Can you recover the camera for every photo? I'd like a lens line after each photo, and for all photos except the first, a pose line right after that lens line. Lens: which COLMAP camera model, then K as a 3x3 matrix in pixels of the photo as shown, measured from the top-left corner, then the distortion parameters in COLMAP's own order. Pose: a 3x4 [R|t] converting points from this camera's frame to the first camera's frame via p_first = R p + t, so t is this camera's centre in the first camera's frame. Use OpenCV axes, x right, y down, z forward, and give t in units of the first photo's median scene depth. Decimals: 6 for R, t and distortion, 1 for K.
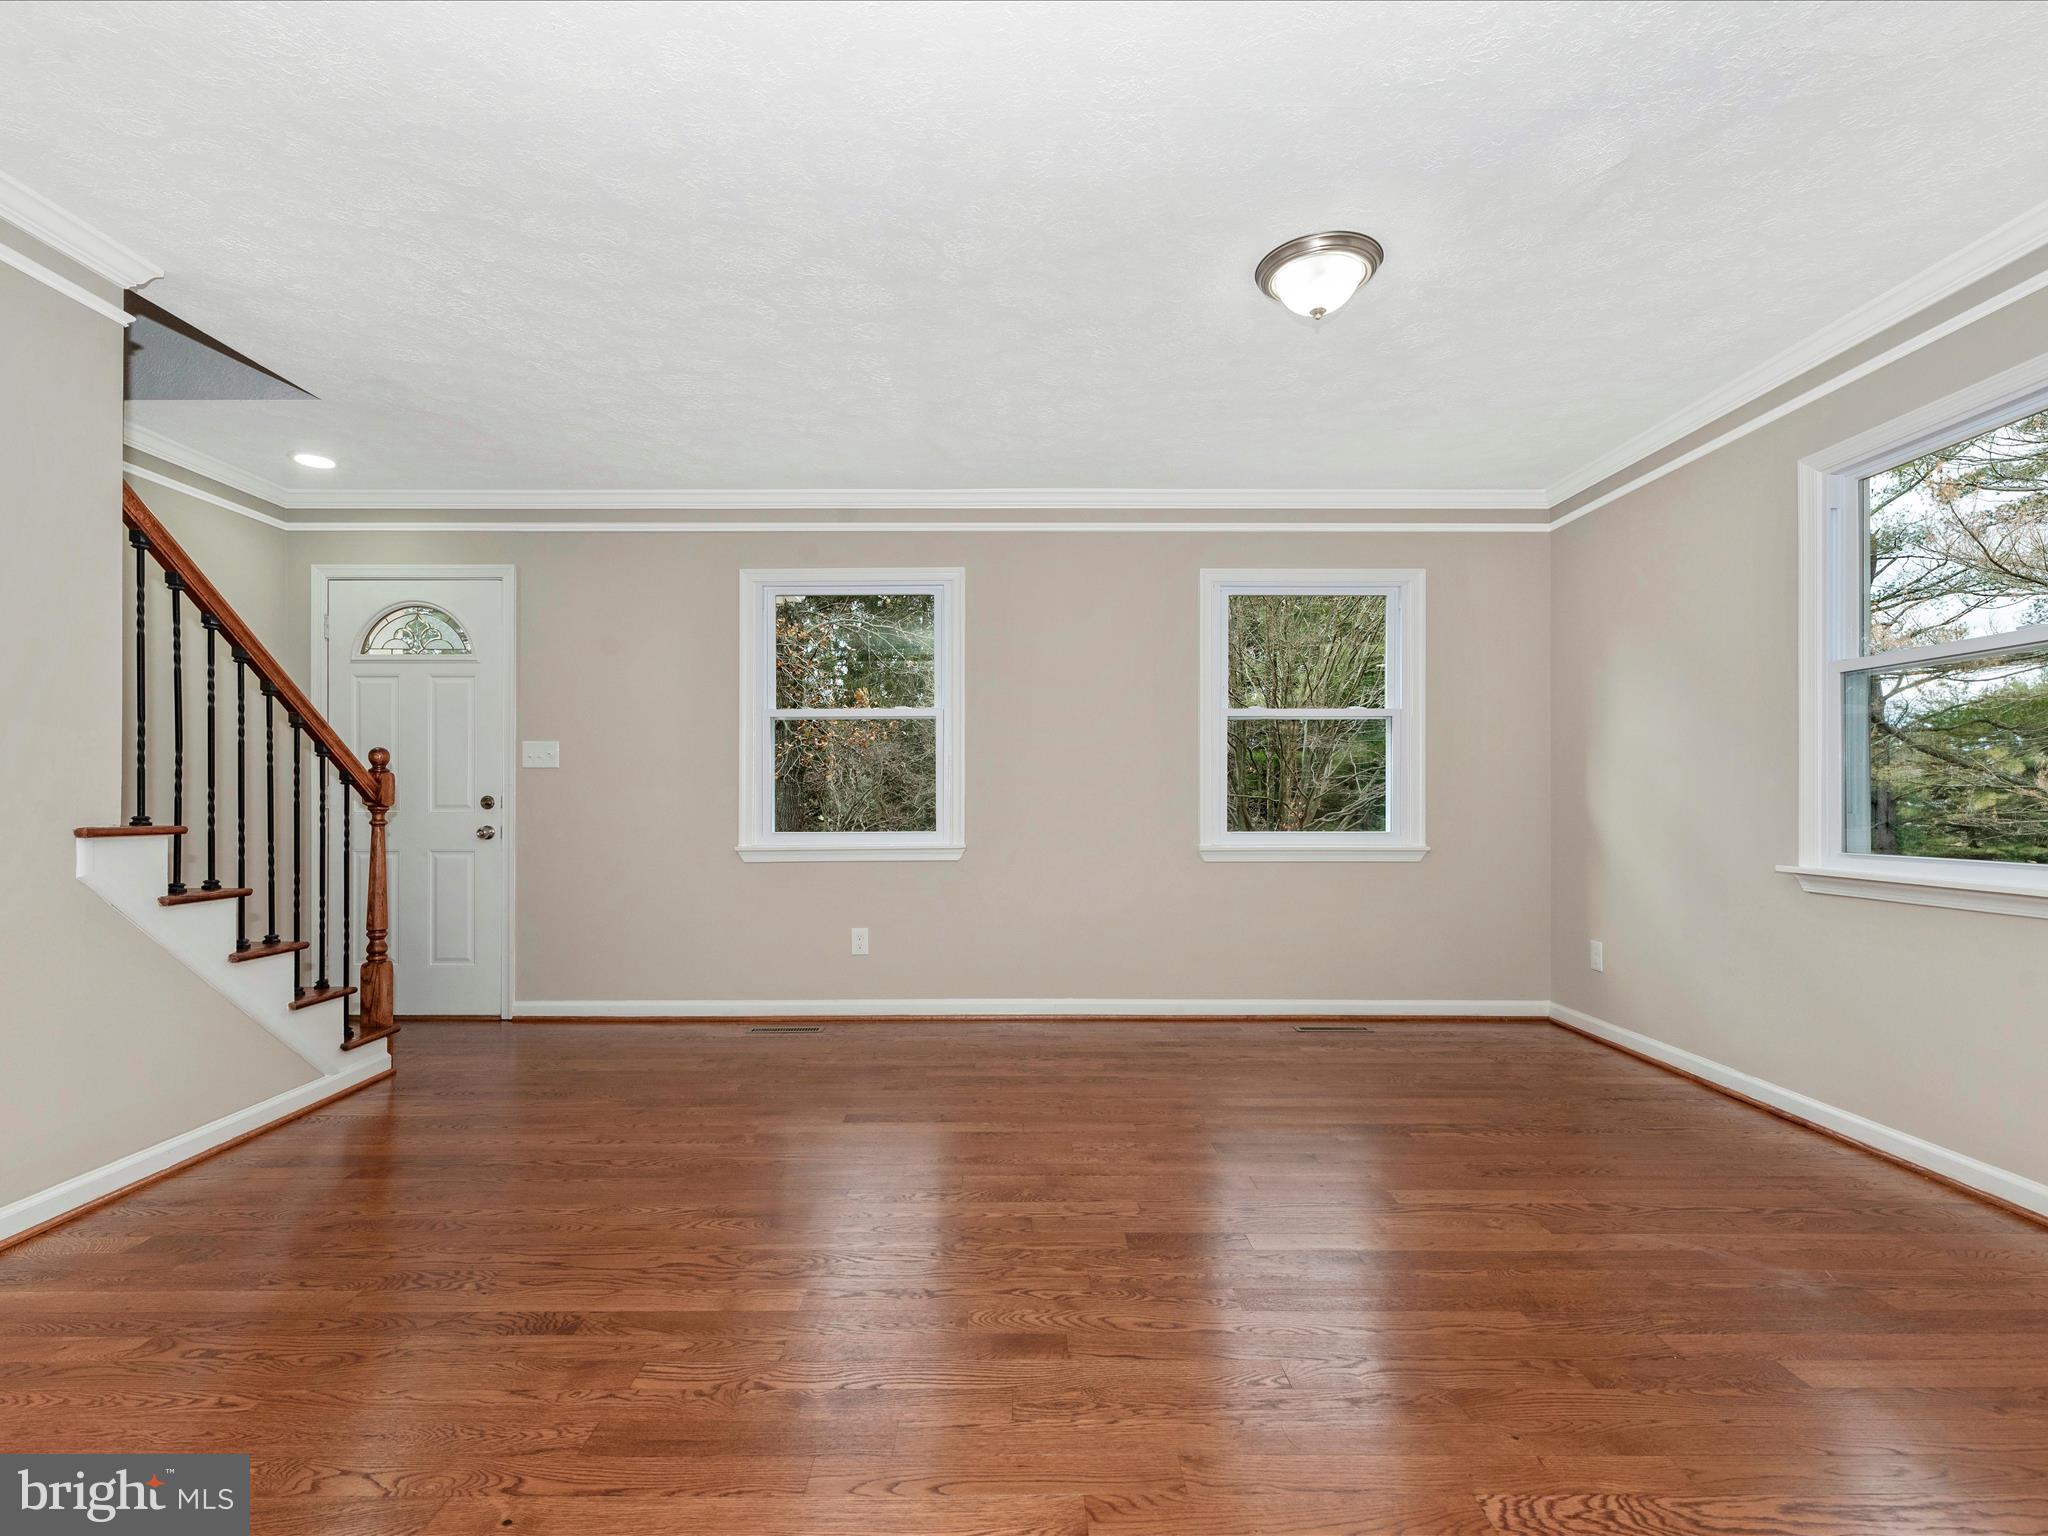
lens RADIAL K [[938.0, 0, 1010.4], [0, 938.0, 794.1], [0, 0, 1]] dist [-0.000896, 0.000879]
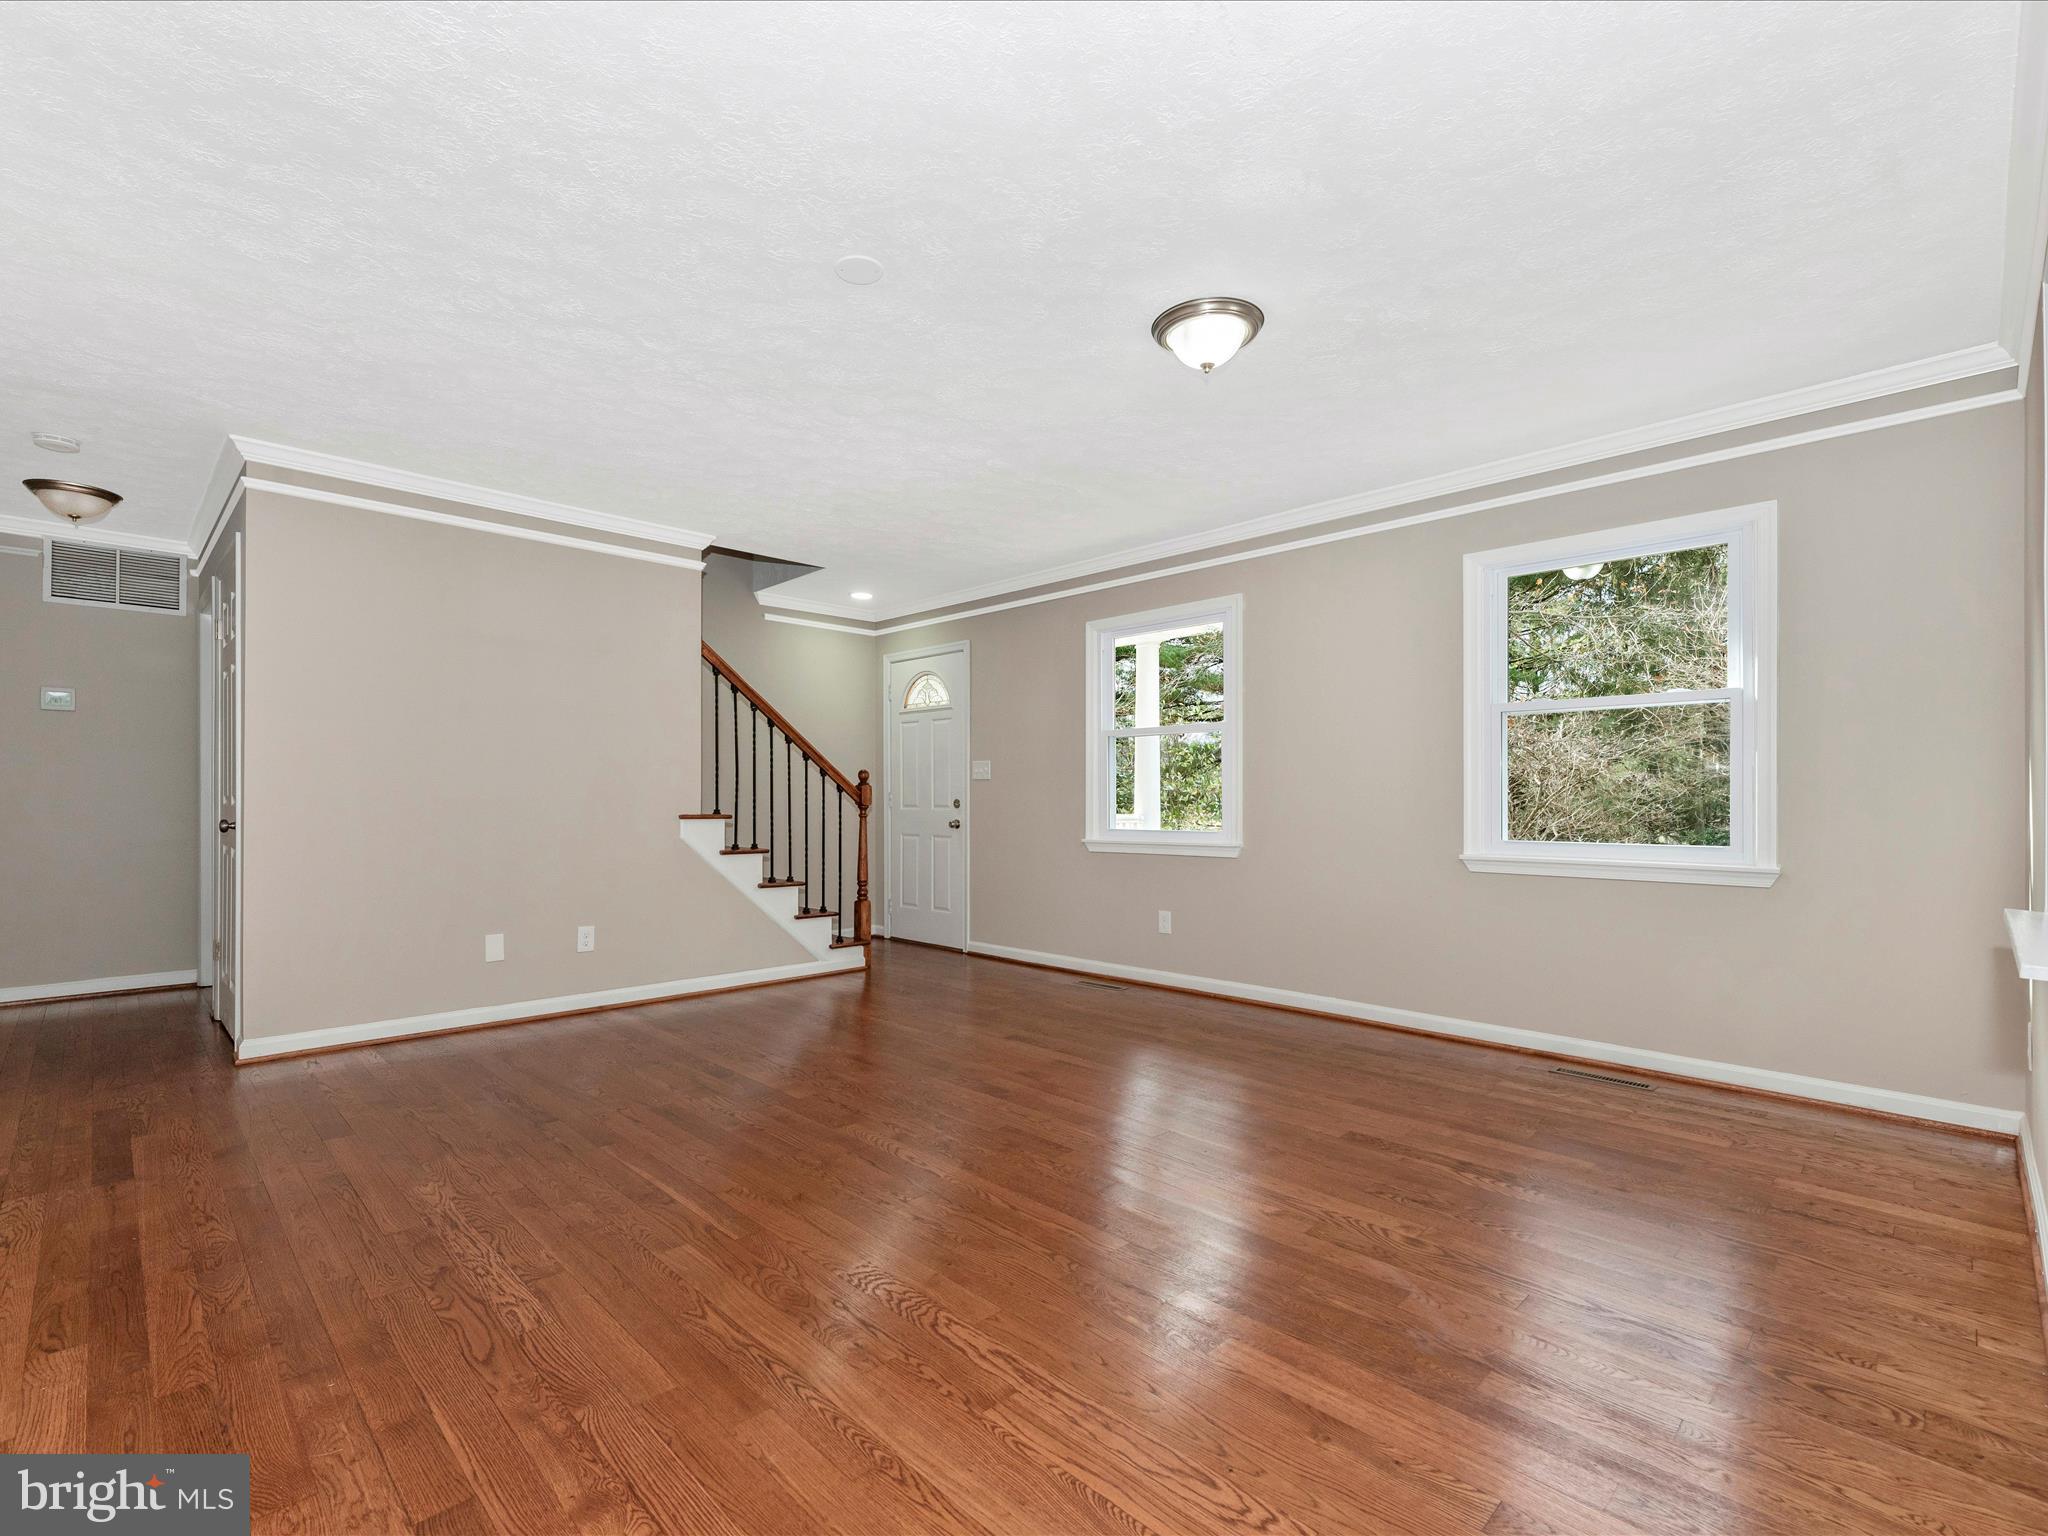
lens RADIAL K [[938.0, 0, 1010.4], [0, 938.0, 794.1], [0, 0, 1]] dist [-0.000896, 0.000879]
pose [[0.699158, -0.001881, -0.714965, 0.675086], [0.000967, 0.999998, -0.001685, -0.003937], [0.714967, 0.000487, 0.699158, 0.037930]]
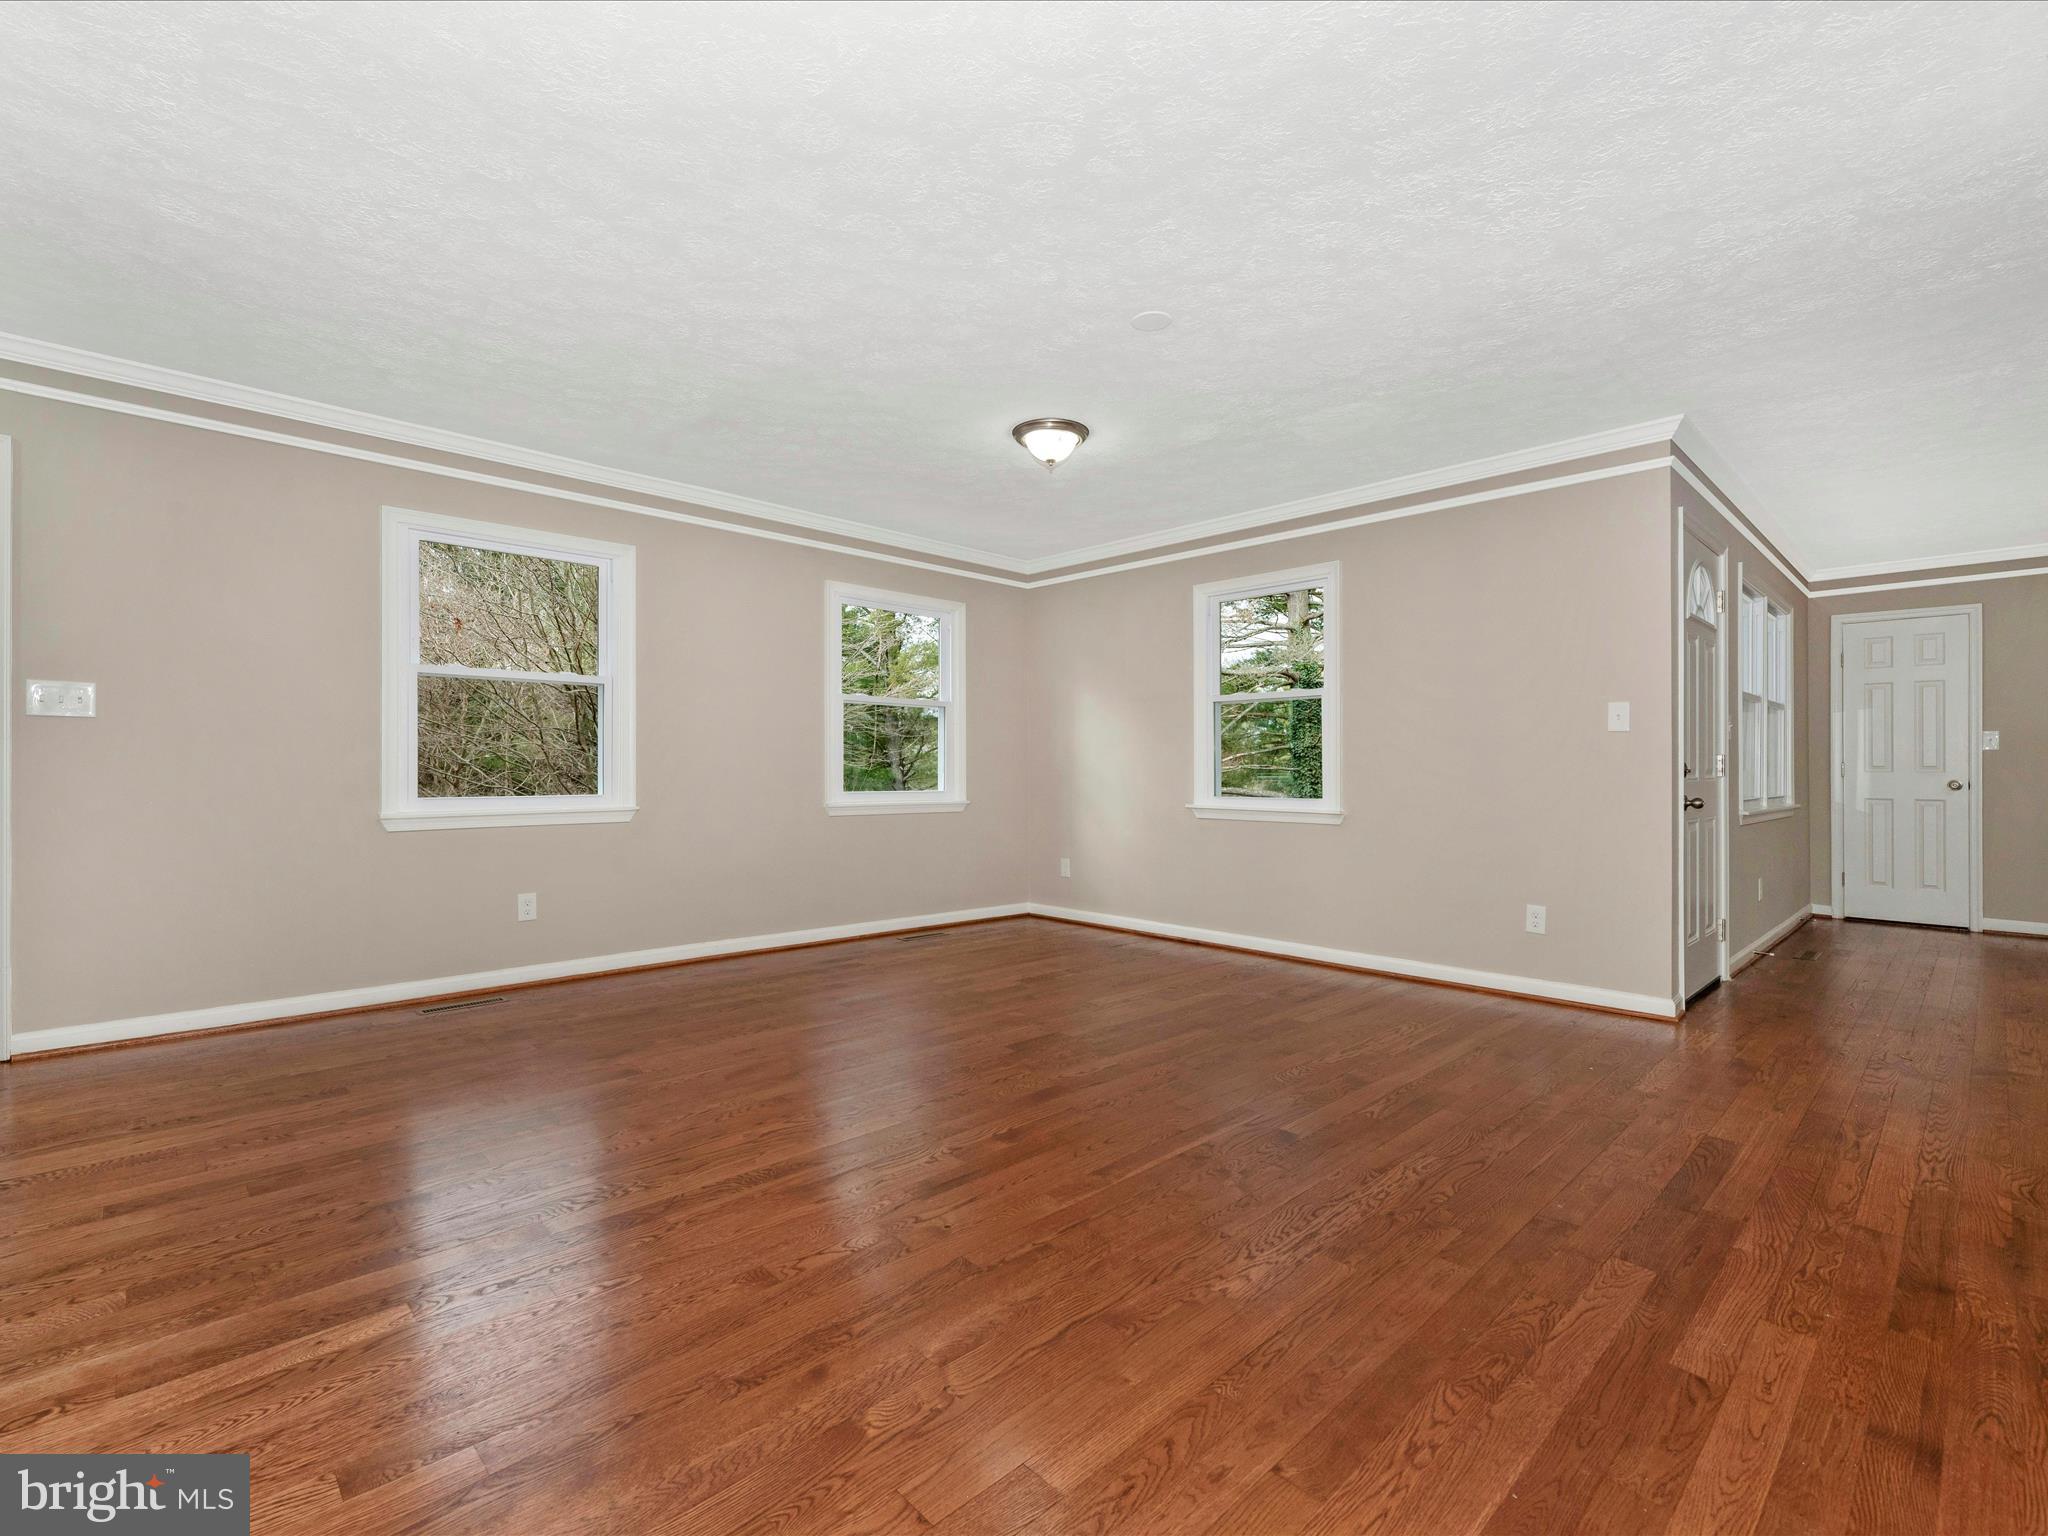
lens RADIAL K [[929.4, 0, 1010.2], [0, 929.4, 755.6], [0, 0, 1]] dist [0.003002, 0.000174]
pose [[0.727240, 0.016183, 0.686193, -0.568649], [-0.011349, 0.999869, -0.011554, 0.004363], [-0.686290, 0.000615, 0.727328, -0.072619]]
